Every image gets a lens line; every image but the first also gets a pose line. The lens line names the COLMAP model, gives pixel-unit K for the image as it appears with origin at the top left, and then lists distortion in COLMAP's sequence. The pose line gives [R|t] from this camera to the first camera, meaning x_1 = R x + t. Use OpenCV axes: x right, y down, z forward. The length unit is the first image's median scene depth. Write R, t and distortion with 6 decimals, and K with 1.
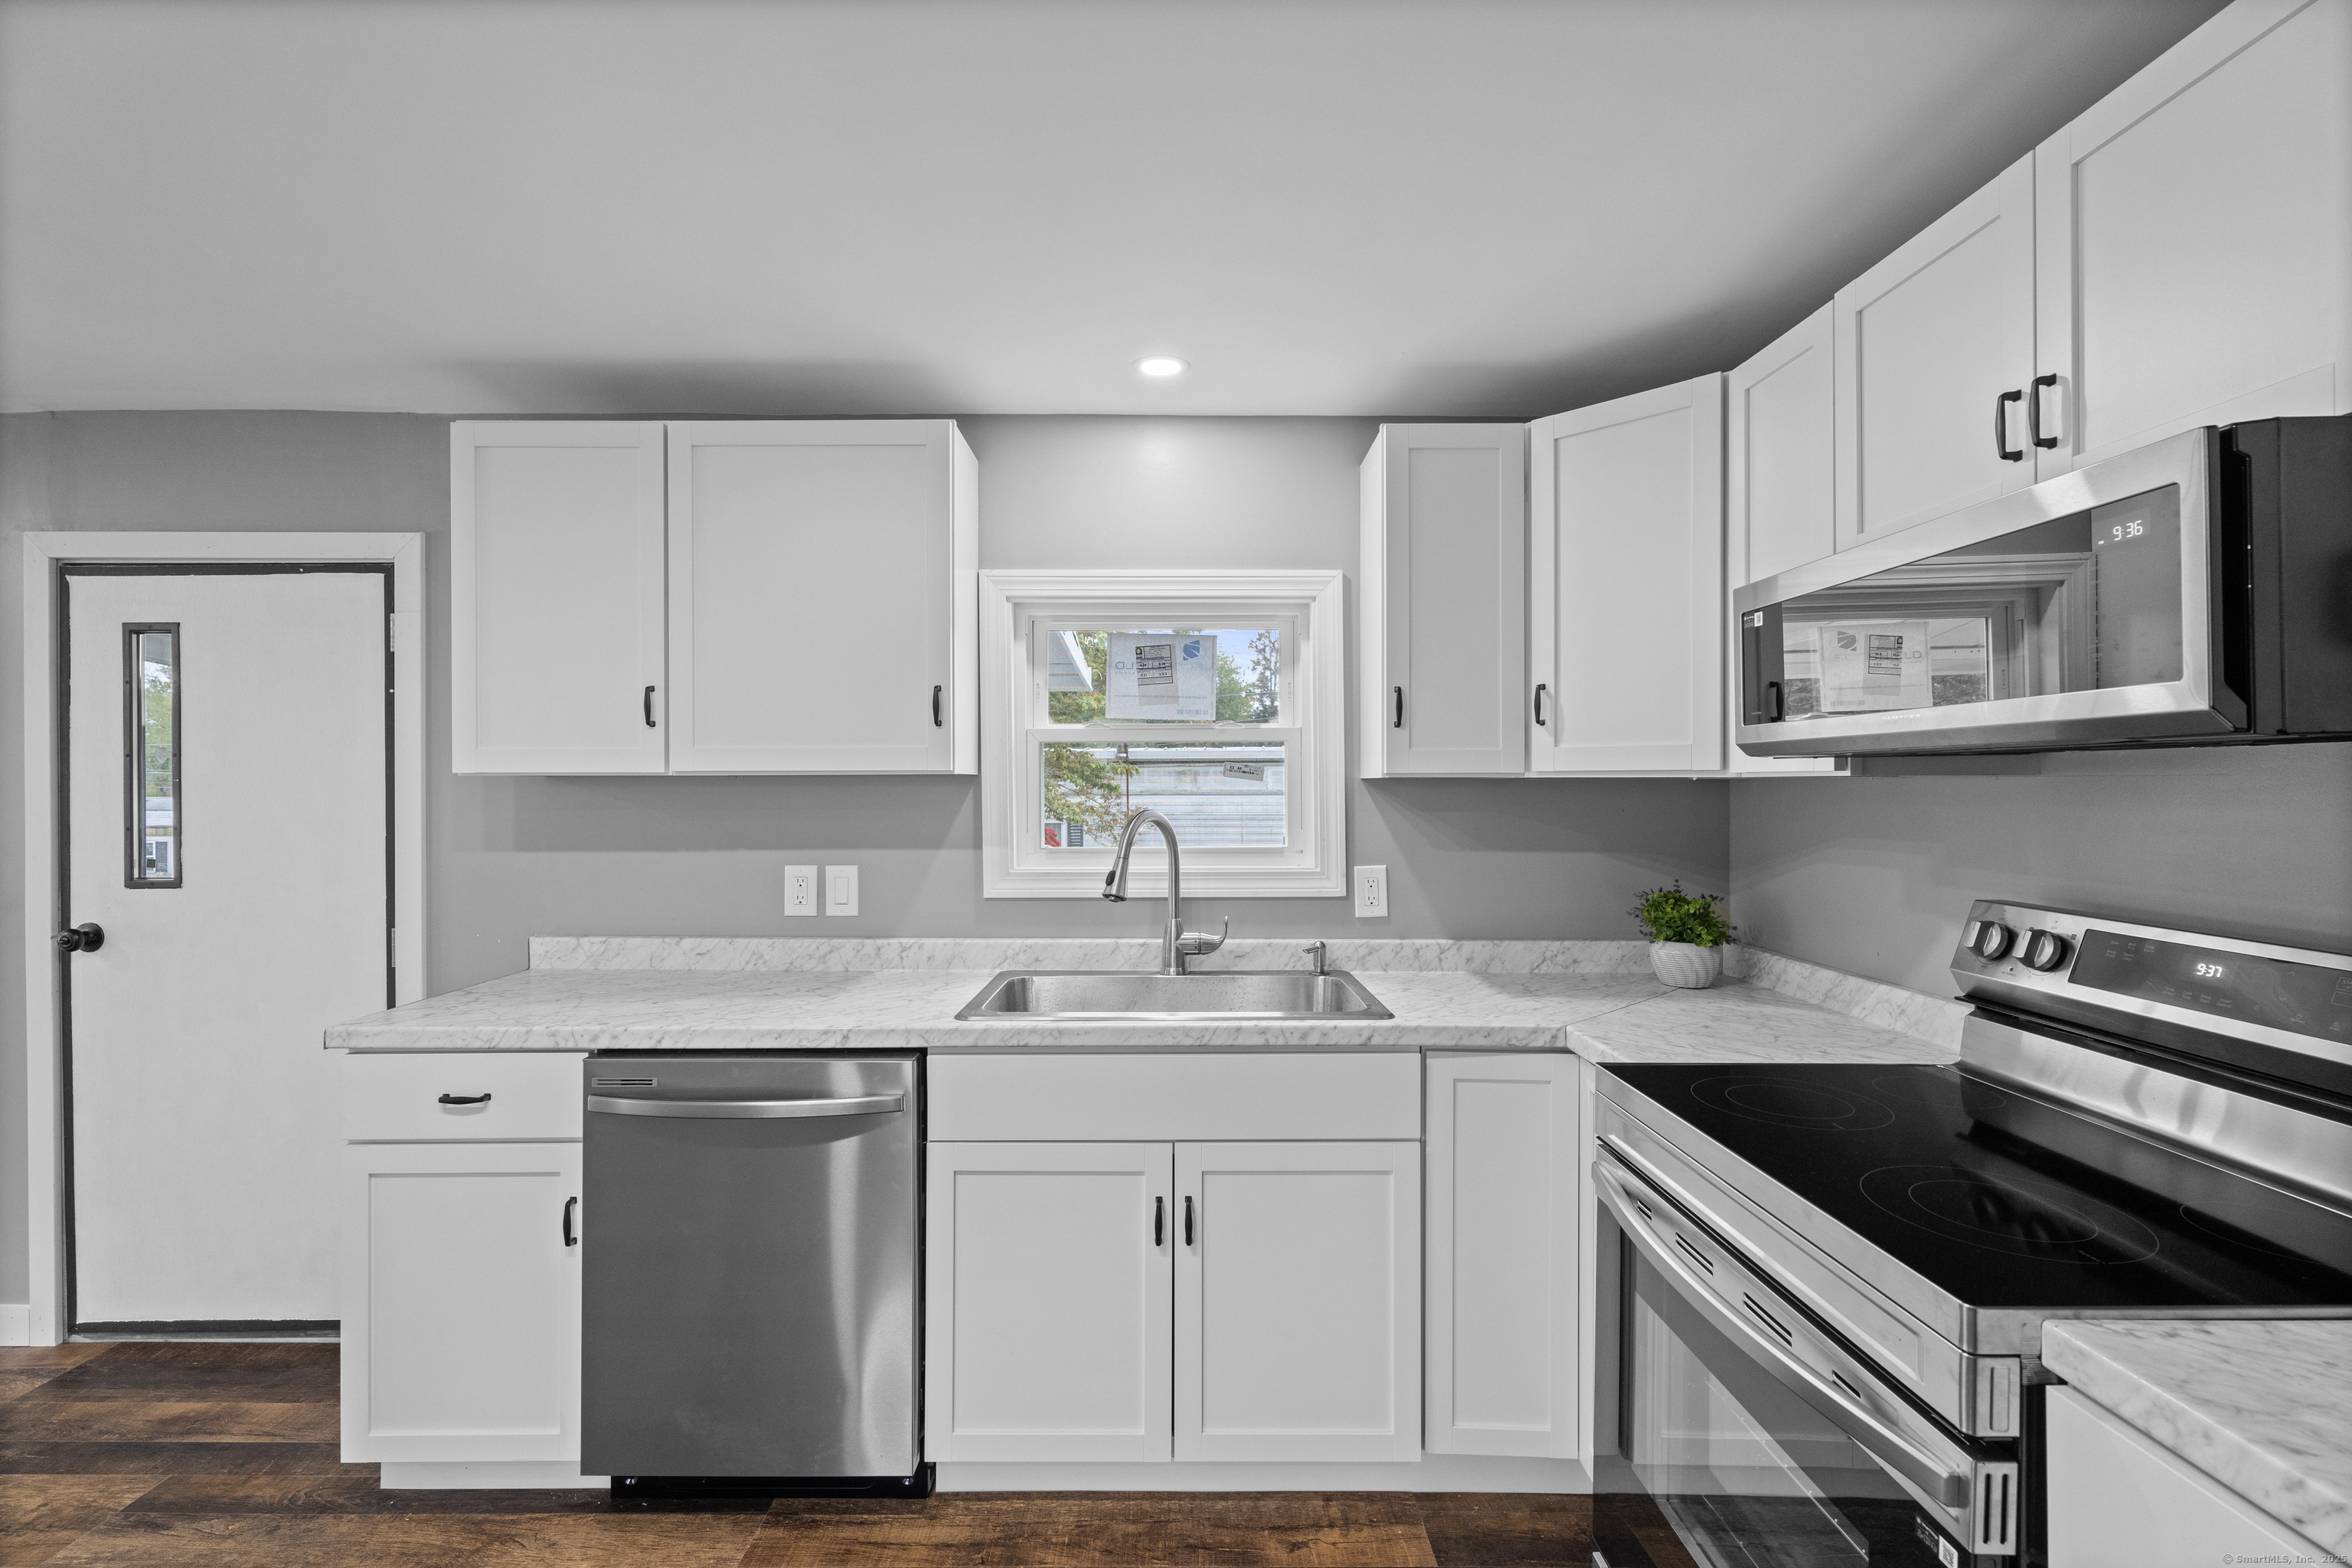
lens RADIAL K [[1048.2, 0, 1175.7], [0, 1048.2, 782.8], [0, 0, 1]] dist [0.001398, -0.000427]
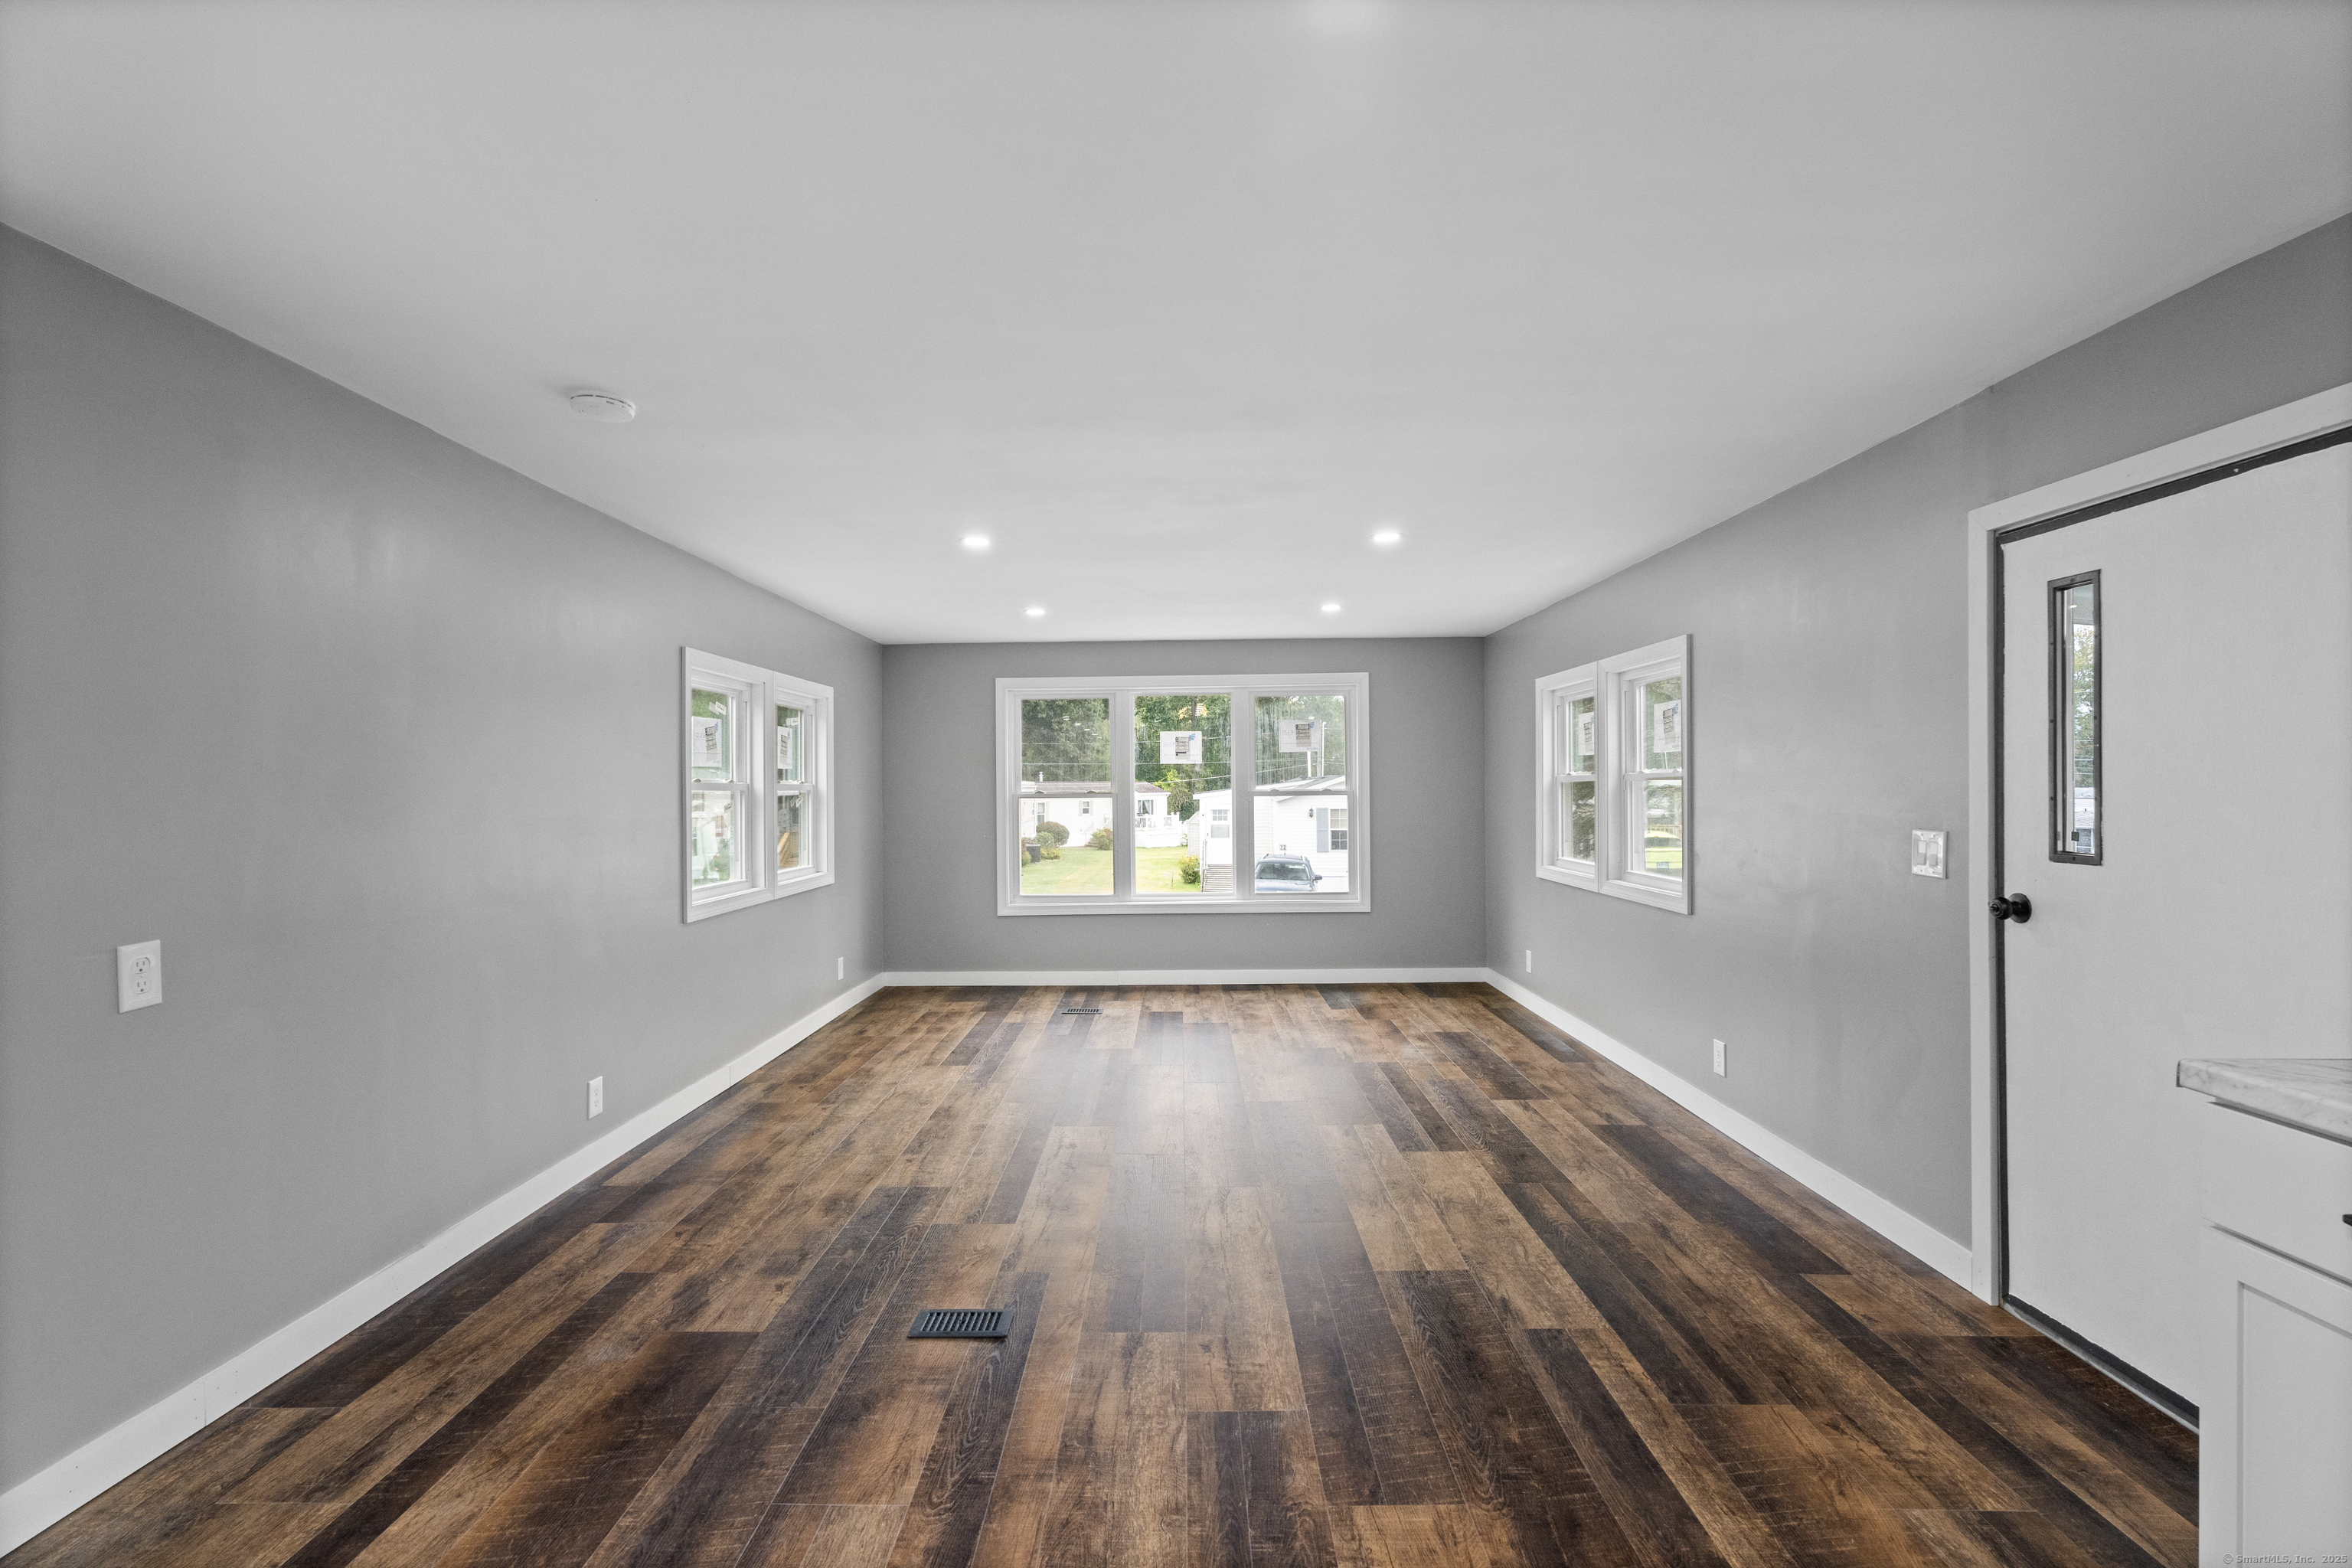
lens RADIAL K [[1048.2, 0, 1164.0], [0, 1048.2, 785.3], [0, 0, 1]] dist [0.001398, -0.000427]
pose [[-0.021054, 0.005927, -0.999761, -0.037863], [0.003123, 0.999978, 0.005863, 0.024715], [0.999773, -0.002999, -0.021072, 0.227649]]
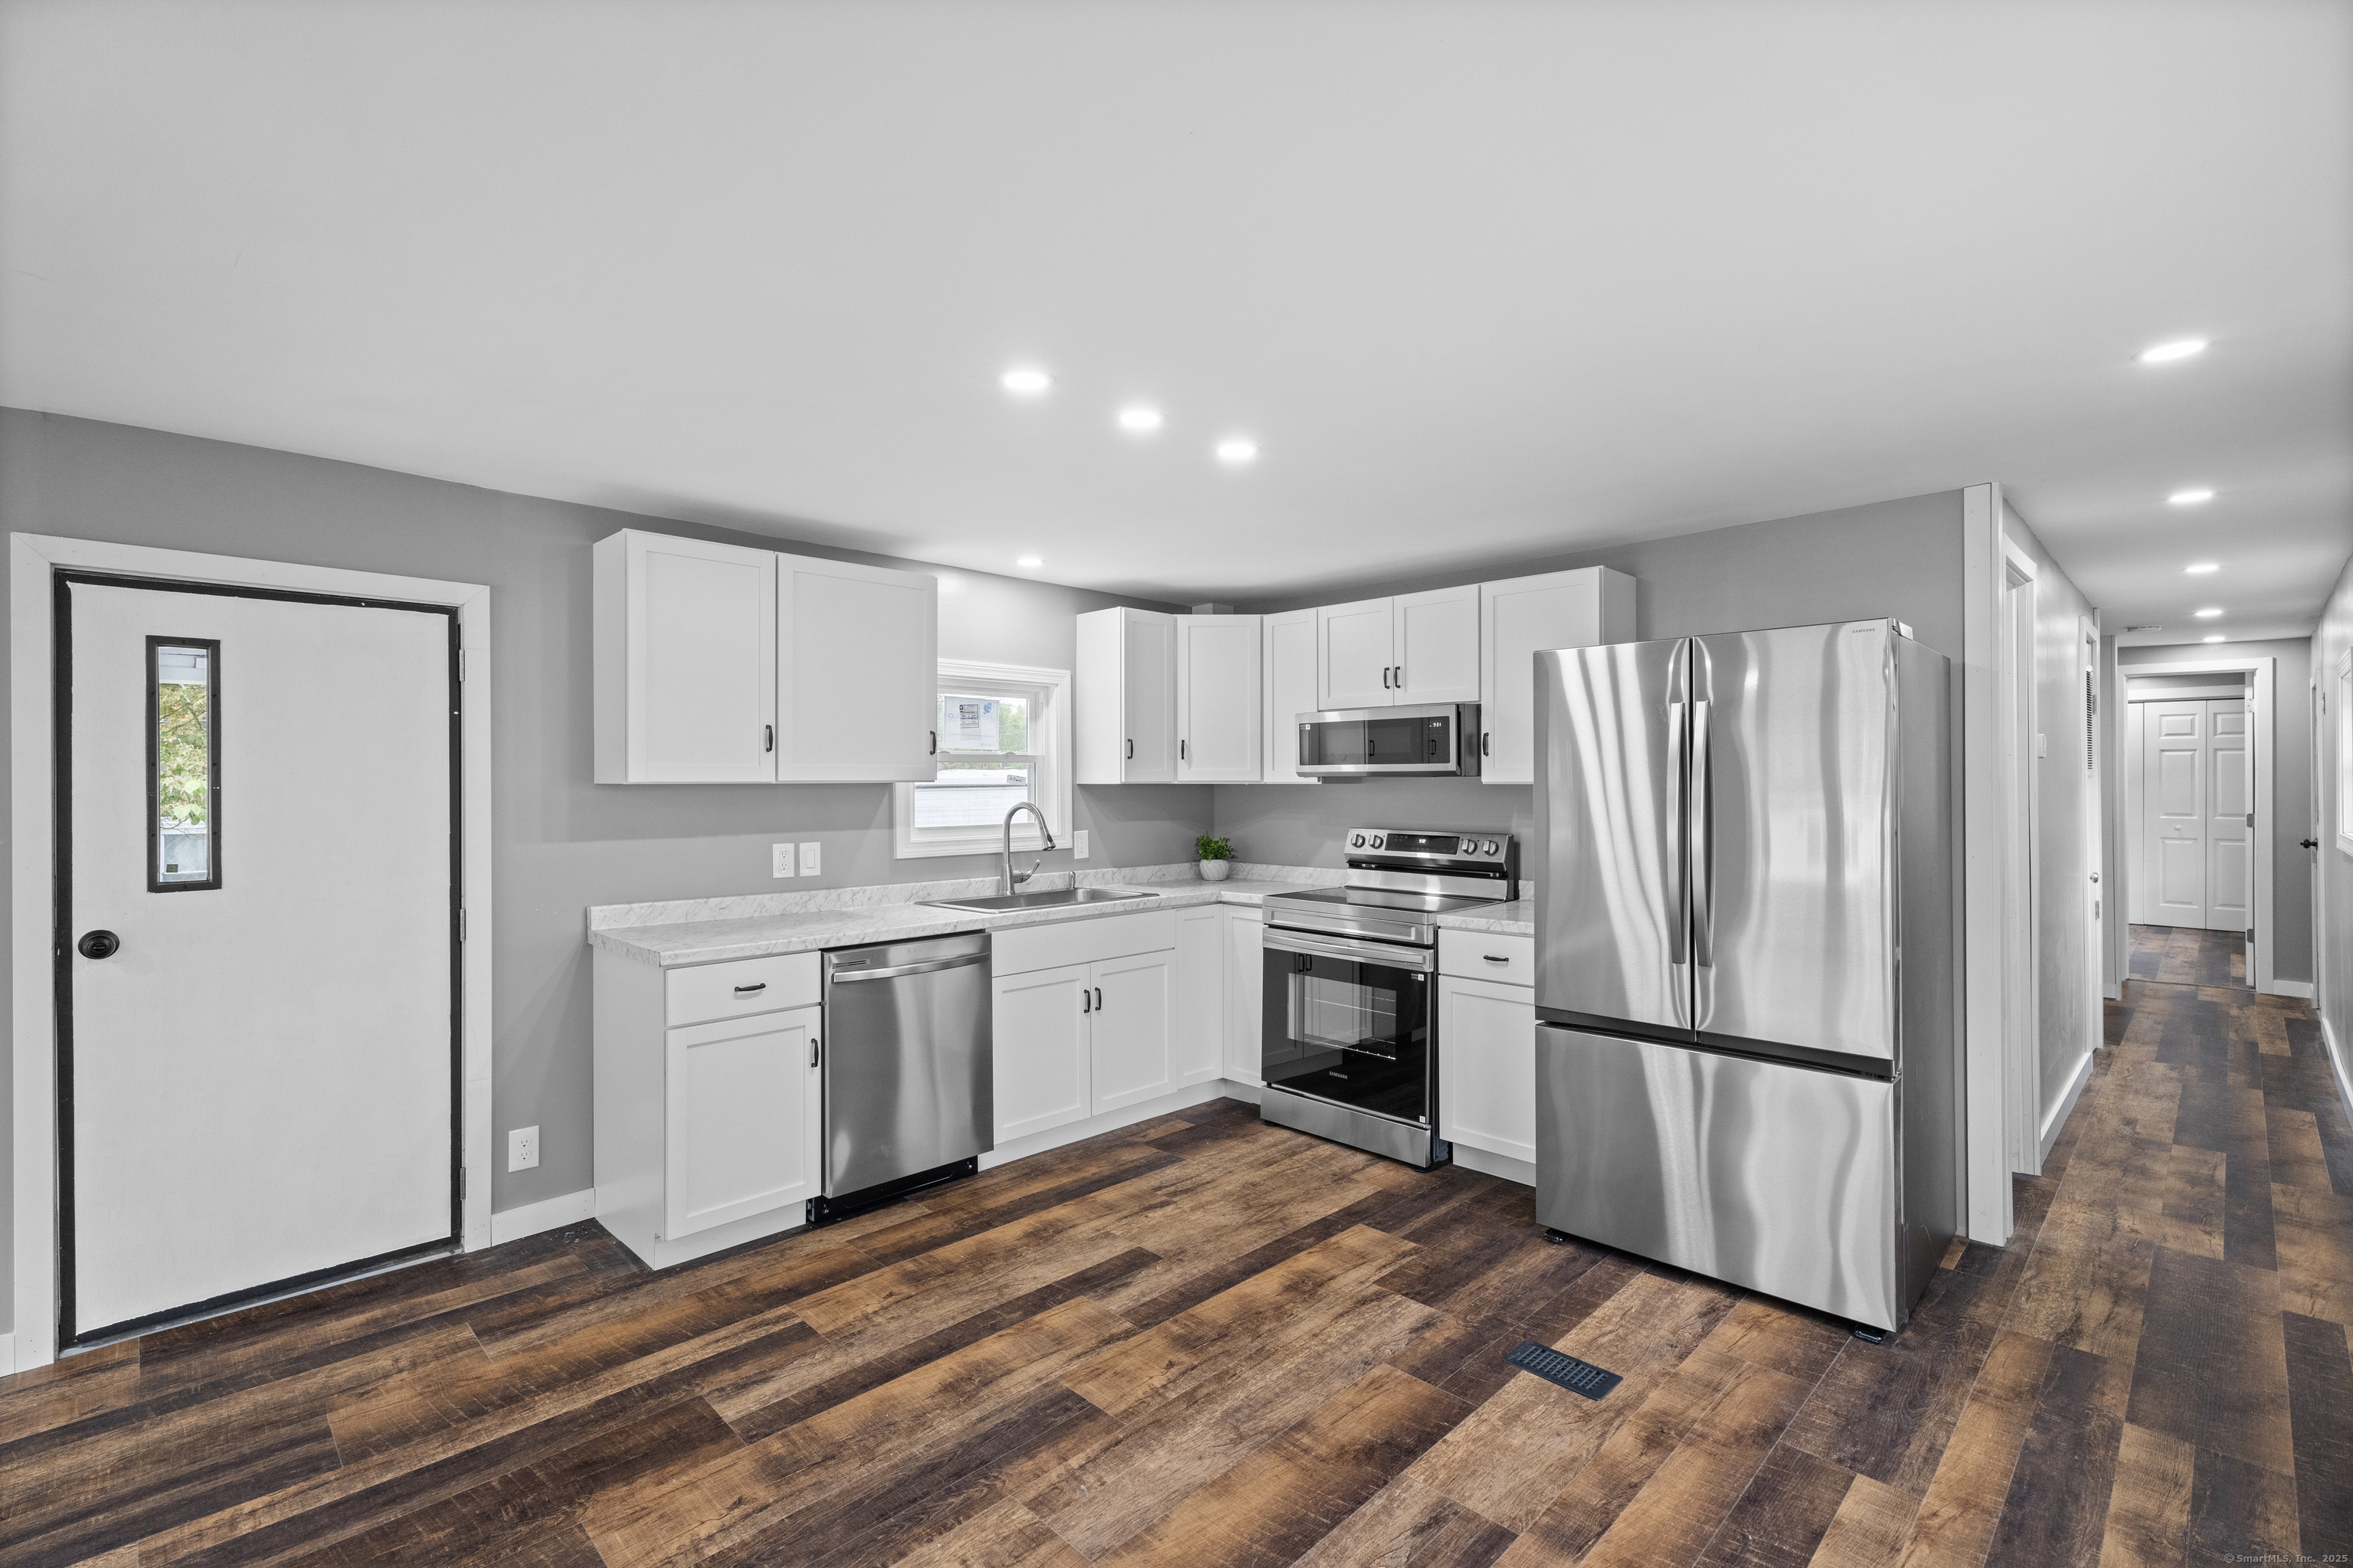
lens RADIAL K [[1048.7, 0, 1173.4], [0, 1048.7, 774.4], [0, 0, 1]] dist [0.001398, -0.000427]
pose [[0.712789, 0.004111, 0.701366, -1.042390], [-0.000607, 0.999986, -0.005244, -0.011553], [-0.701378, 0.003313, 0.712782, -0.455651]]
